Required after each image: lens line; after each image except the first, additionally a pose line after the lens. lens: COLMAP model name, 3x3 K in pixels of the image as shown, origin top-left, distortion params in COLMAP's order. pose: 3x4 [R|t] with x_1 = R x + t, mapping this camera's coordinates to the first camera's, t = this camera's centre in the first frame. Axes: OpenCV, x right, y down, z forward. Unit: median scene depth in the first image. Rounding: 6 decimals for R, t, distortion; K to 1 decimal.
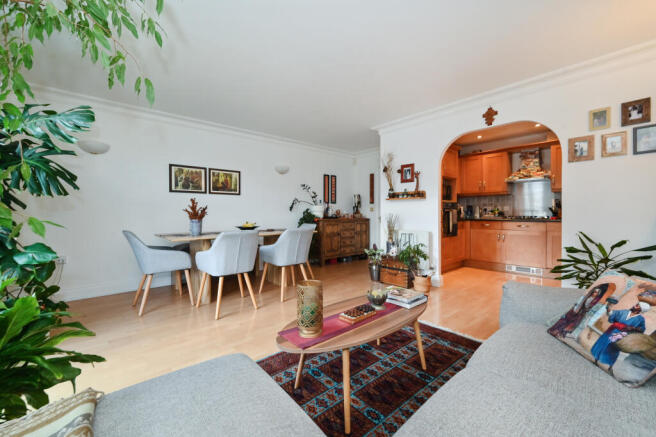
lens RADIAL K [[259.5, 0, 329.2], [0, 259.5, 217.3], [0, 0, 1]] dist [-0.009767, 0.000015]
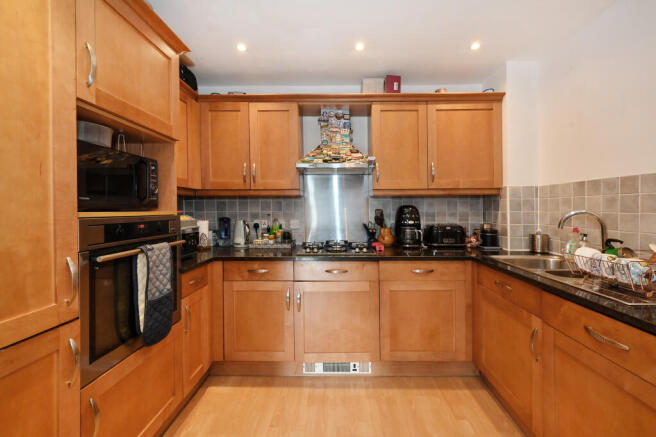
lens RADIAL K [[259.5, 0, 333.8], [0, 259.5, 215.1], [0, 0, 1]] dist [-0.009767, 0.000015]
pose [[0.660755, -0.015579, 0.750440, 0.374419], [0.010004, 0.999879, 0.011949, -0.058600], [-0.750535, -0.000387, 0.660831, 0.633733]]
